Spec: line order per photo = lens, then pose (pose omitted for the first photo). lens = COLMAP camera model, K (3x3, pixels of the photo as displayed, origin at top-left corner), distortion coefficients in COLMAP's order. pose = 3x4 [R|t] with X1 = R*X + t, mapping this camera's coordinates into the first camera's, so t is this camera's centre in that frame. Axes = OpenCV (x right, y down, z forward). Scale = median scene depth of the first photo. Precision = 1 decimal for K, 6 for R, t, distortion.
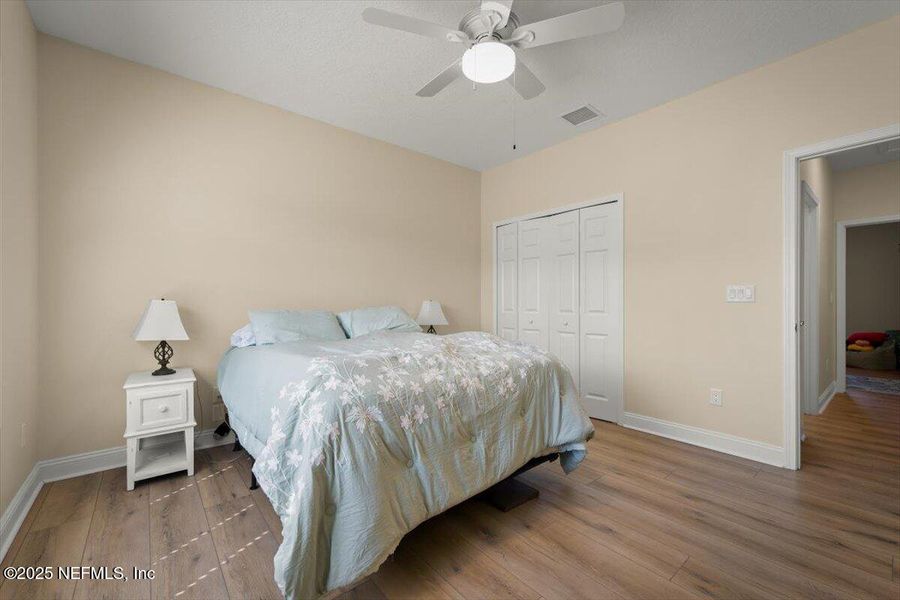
lens RADIAL K [[372.4, 0, 446.9], [0, 372.4, 303.6], [0, 0, 1]] dist [-0.003666, -0.000214]
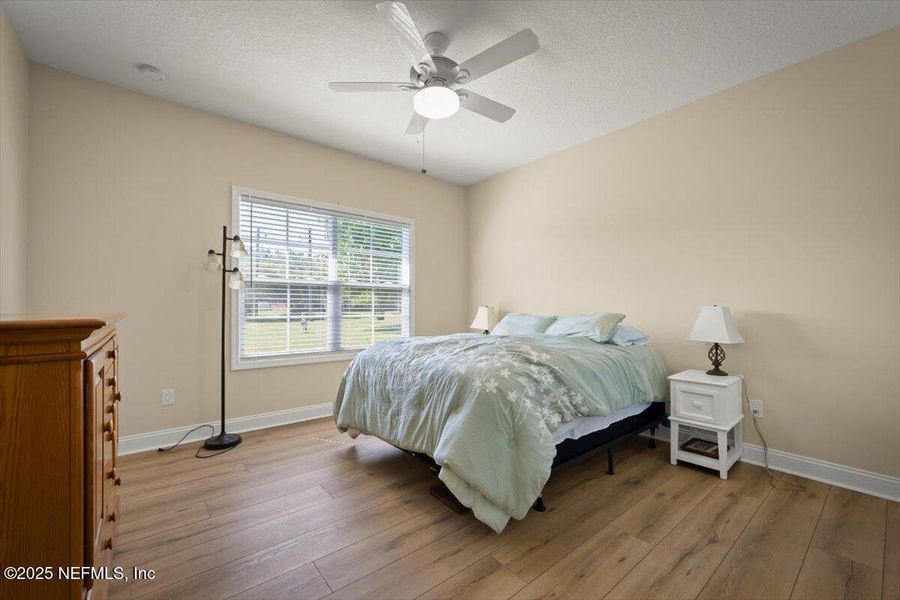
lens RADIAL K [[372.4, 0, 449.9], [0, 372.4, 306.3], [0, 0, 1]] dist [-0.003666, -0.000214]
pose [[-0.002508, -0.011478, -0.999931, 0.321066], [0.007761, 0.999904, -0.011497, 0.001683], [0.999967, -0.007790, -0.002418, 0.265954]]
